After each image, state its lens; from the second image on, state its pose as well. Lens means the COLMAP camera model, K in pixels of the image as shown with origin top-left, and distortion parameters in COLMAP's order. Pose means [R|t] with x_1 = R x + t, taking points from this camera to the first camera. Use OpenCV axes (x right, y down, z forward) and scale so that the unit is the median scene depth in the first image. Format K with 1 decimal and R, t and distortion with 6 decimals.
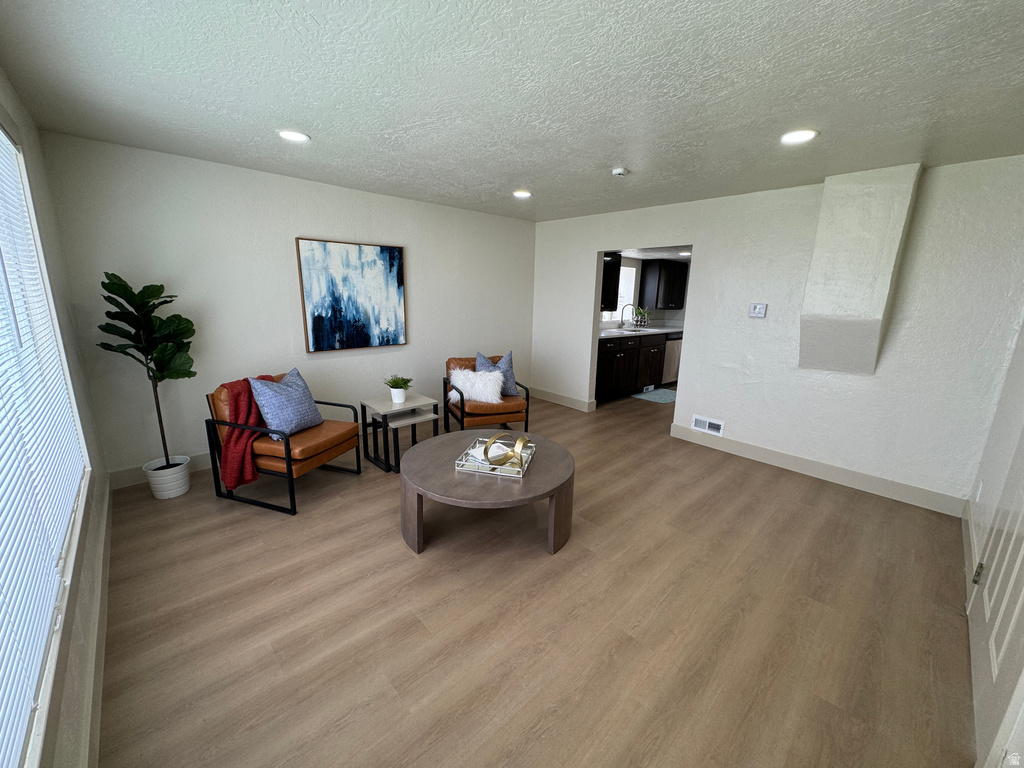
lens RADIAL K [[407.6, 0, 509.8], [0, 407.6, 382.7], [0, 0, 1]] dist [-0.002607, -0.000464]
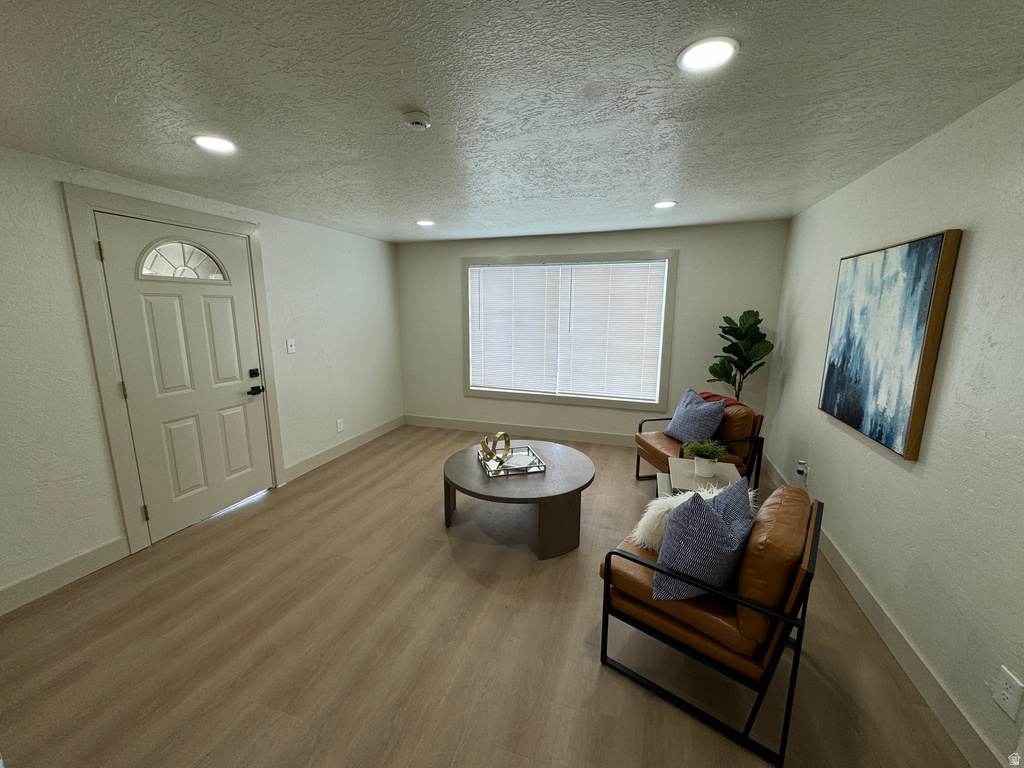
lens RADIAL K [[407.6, 0, 509.8], [0, 407.6, 382.7], [0, 0, 1]] dist [-0.002607, -0.000464]
pose [[-0.879554, 0.062785, -0.471638, 0.346757], [-0.128236, 0.923293, 0.362057, -0.303768], [0.458192, 0.378930, -0.804035, 1.268959]]
